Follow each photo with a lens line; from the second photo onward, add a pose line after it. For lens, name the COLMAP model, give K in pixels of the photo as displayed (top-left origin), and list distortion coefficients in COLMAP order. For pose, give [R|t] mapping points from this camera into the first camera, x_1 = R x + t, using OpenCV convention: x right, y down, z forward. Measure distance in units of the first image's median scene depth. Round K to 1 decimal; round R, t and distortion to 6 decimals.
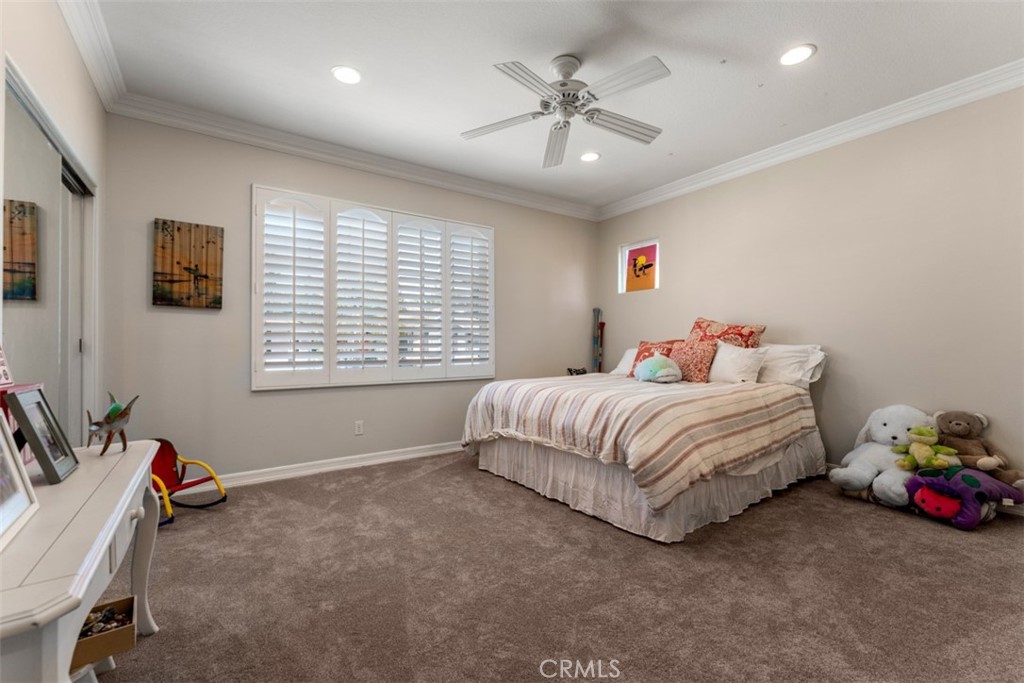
lens RADIAL K [[427.7, 0, 512.0], [0, 427.7, 341.5], [0, 0, 1]] dist [-0.001842, -0.000210]
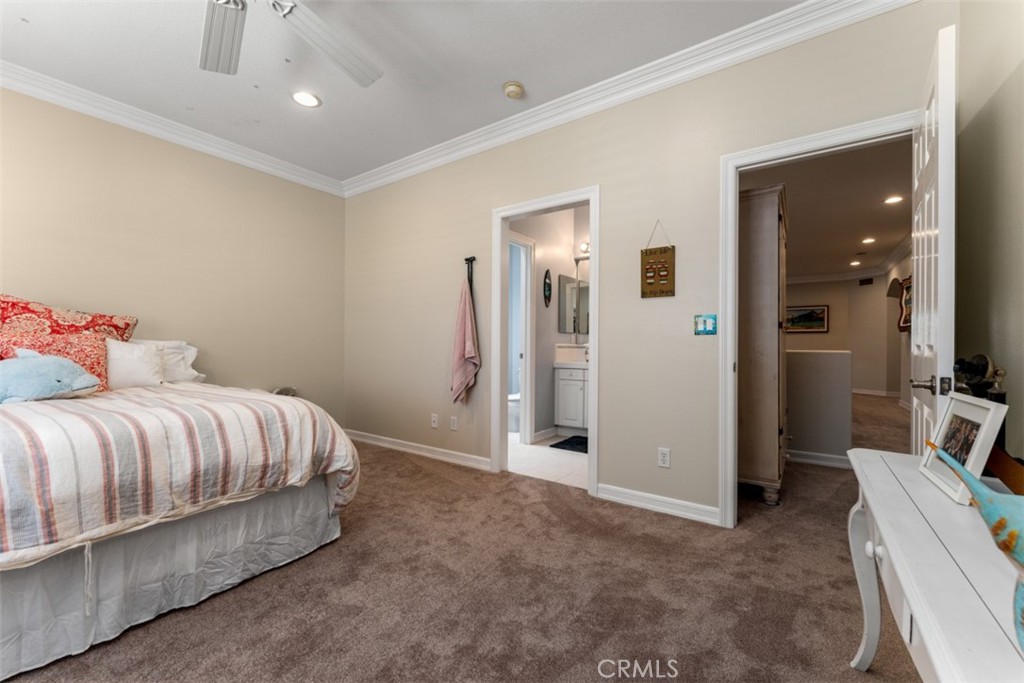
lens RADIAL K [[410.9, 0, 514.3], [0, 410.9, 343.7], [0, 0, 1]] dist [-0.001384, -0.000222]
pose [[-0.314693, 0.000149, 0.949193, -0.534711], [-0.013249, 0.999902, -0.004549, 0.011857], [-0.949101, -0.014008, -0.314660, 0.715271]]
